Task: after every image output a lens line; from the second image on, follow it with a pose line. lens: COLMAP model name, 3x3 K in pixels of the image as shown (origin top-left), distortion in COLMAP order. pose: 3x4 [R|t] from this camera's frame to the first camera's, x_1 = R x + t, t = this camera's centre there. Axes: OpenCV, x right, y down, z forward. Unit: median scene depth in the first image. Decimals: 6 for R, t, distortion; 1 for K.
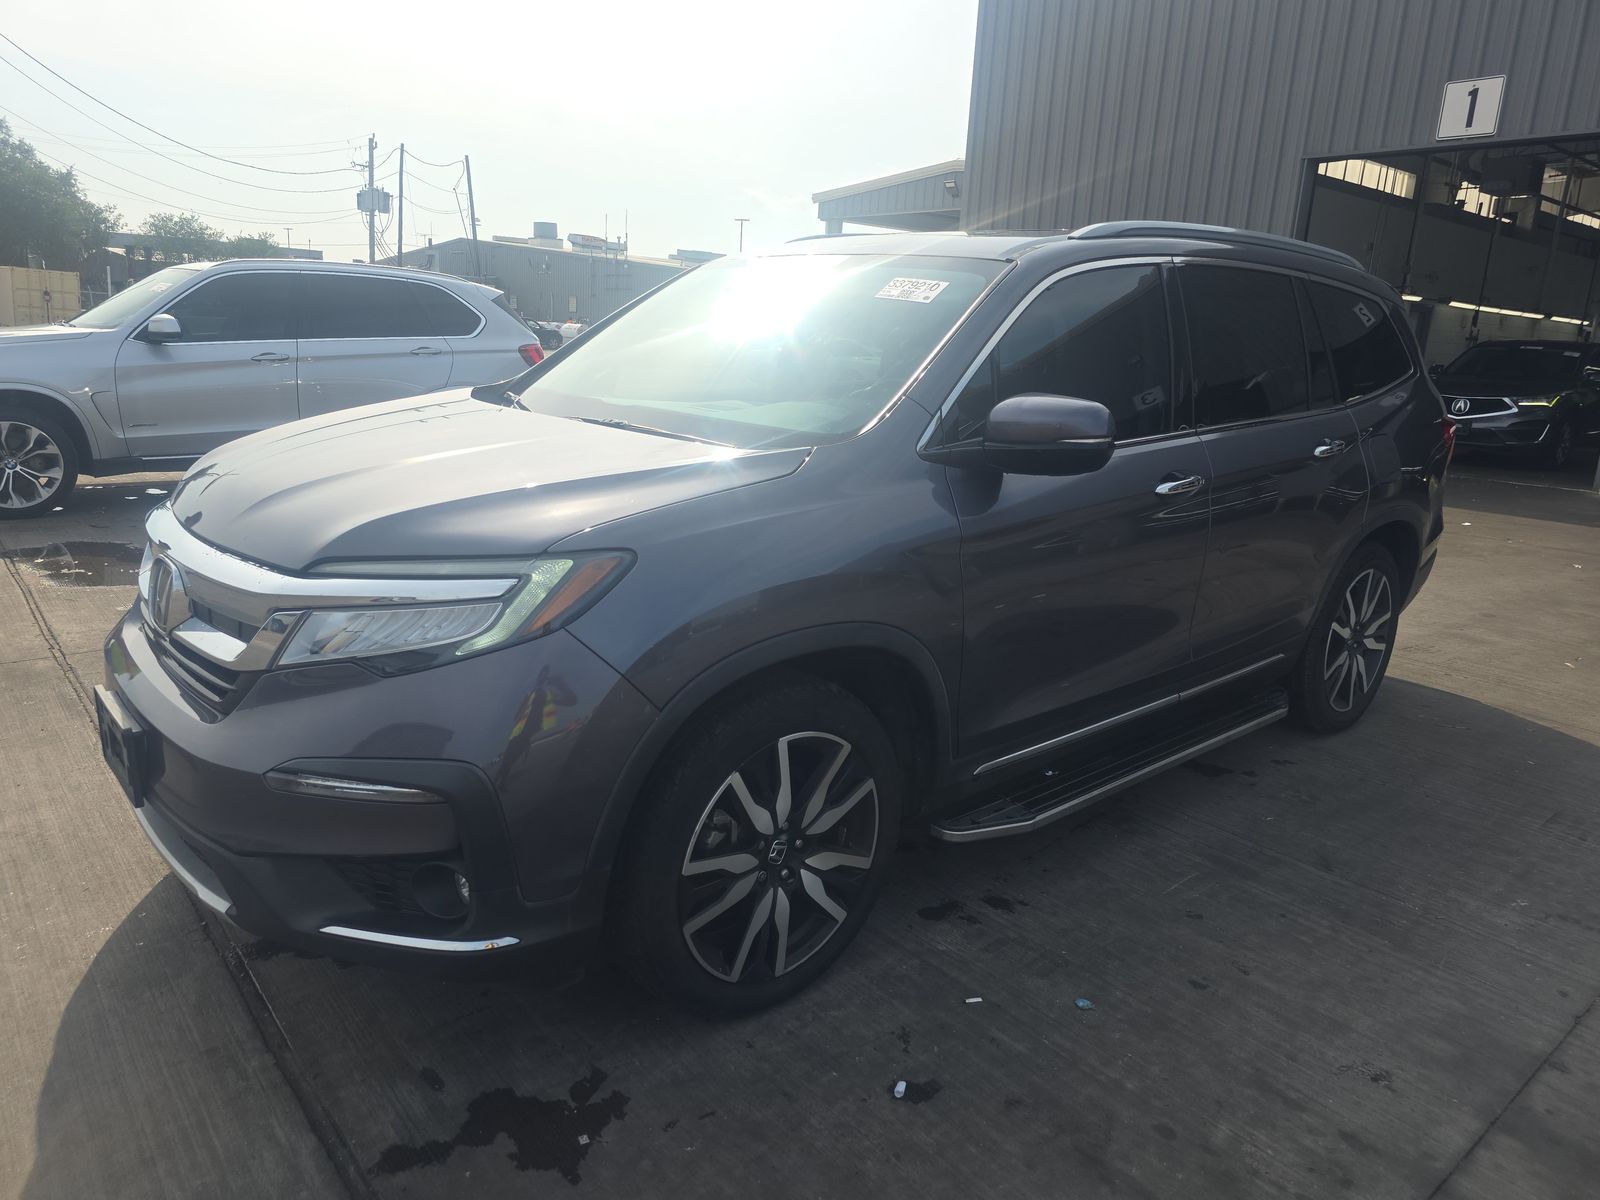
lens RADIAL K [[1092.7, 0, 800.0], [0, 1092.7, 600.0], [0, 0, 1]] dist [0.000835, -0.000741]
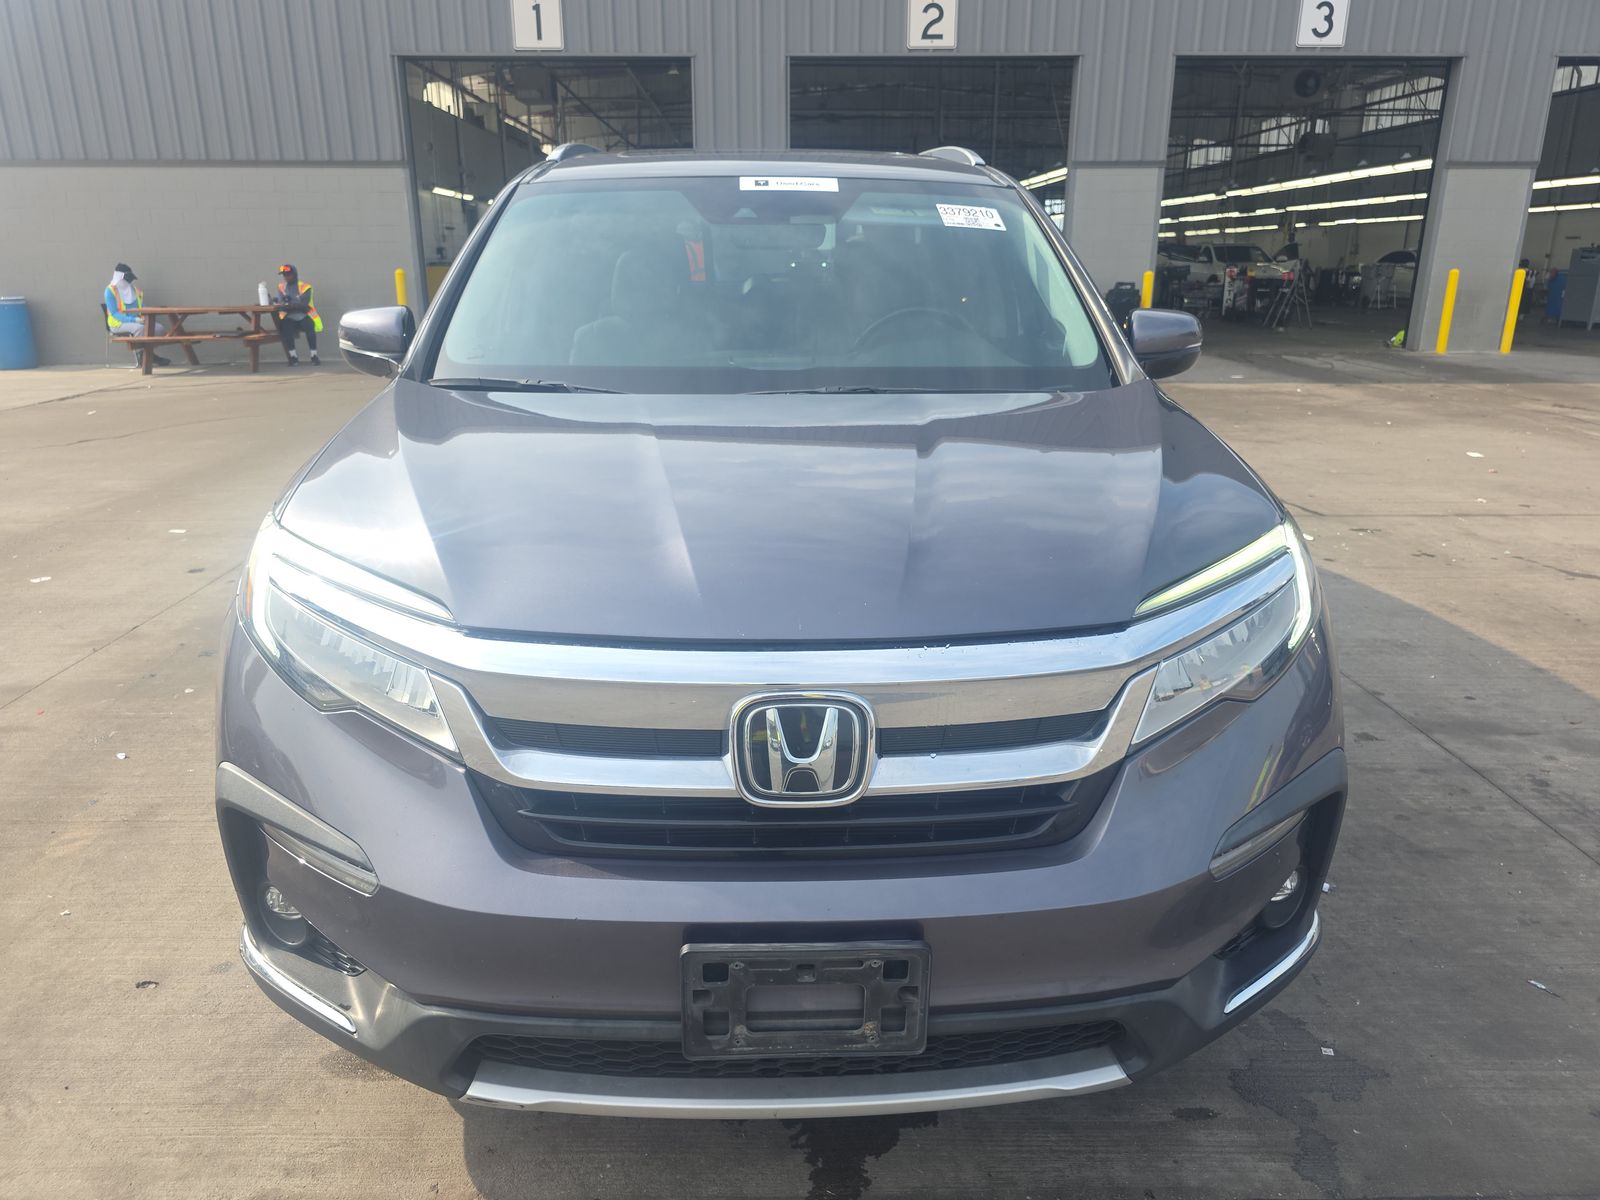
lens RADIAL K [[1077.2, 0, 800.0], [0, 1077.2, 600.0], [0, 0, 1]] dist [0.000262, -0.000561]
pose [[0.621844, -0.283269, 0.730116, -1.063696], [0.216361, 0.958147, 0.187465, -0.213103], [-0.752661, 0.041395, 0.657106, 0.630183]]
